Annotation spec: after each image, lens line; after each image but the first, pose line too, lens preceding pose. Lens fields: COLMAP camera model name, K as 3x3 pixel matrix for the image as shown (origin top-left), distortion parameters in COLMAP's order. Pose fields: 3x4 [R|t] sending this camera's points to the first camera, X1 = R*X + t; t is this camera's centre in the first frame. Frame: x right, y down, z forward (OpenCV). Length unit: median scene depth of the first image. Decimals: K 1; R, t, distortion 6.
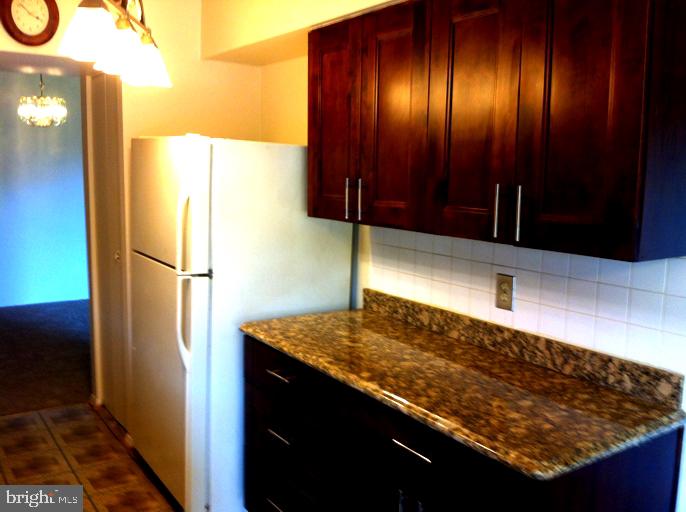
lens RADIAL K [[656.0, 0, 360.7], [0, 656.0, 256.0], [0, 0, 1]] dist [0.099418, -0.290088]
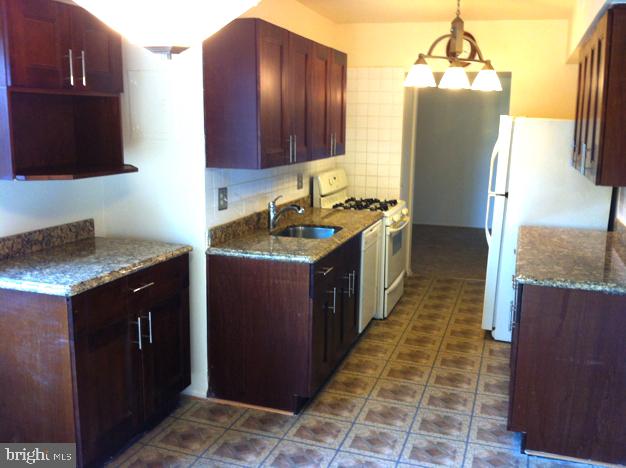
lens RADIAL K [[598.6, 0, 329.1], [0, 598.6, 234.0], [0, 0, 1]] dist [0.099418, -0.290088]
pose [[0.600329, 0.129154, -0.789256, 0.816436], [-0.107902, 0.990931, 0.080083, 0.056023], [0.792441, 0.037086, 0.608820, -0.374360]]
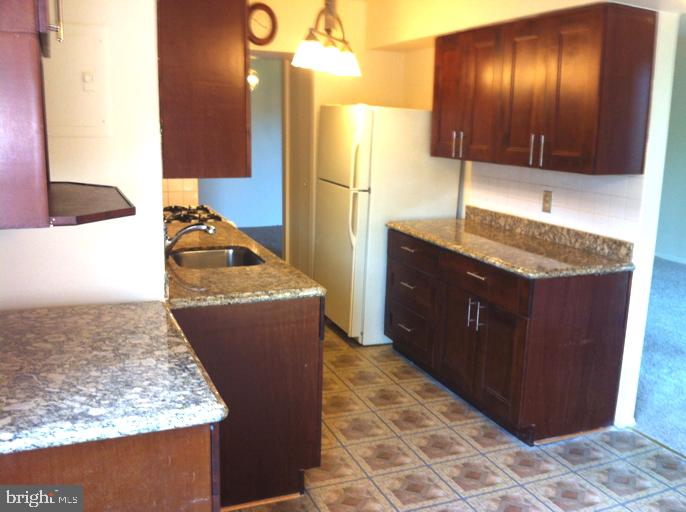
lens RADIAL K [[656.0, 0, 360.7], [0, 656.0, 256.0], [0, 0, 1]] dist [0.099418, -0.290088]
pose [[0.978775, 0.042713, -0.200436, 0.091844], [-0.029200, 0.997126, 0.069902, 0.081120], [0.202845, -0.062566, 0.977210, -0.652666]]
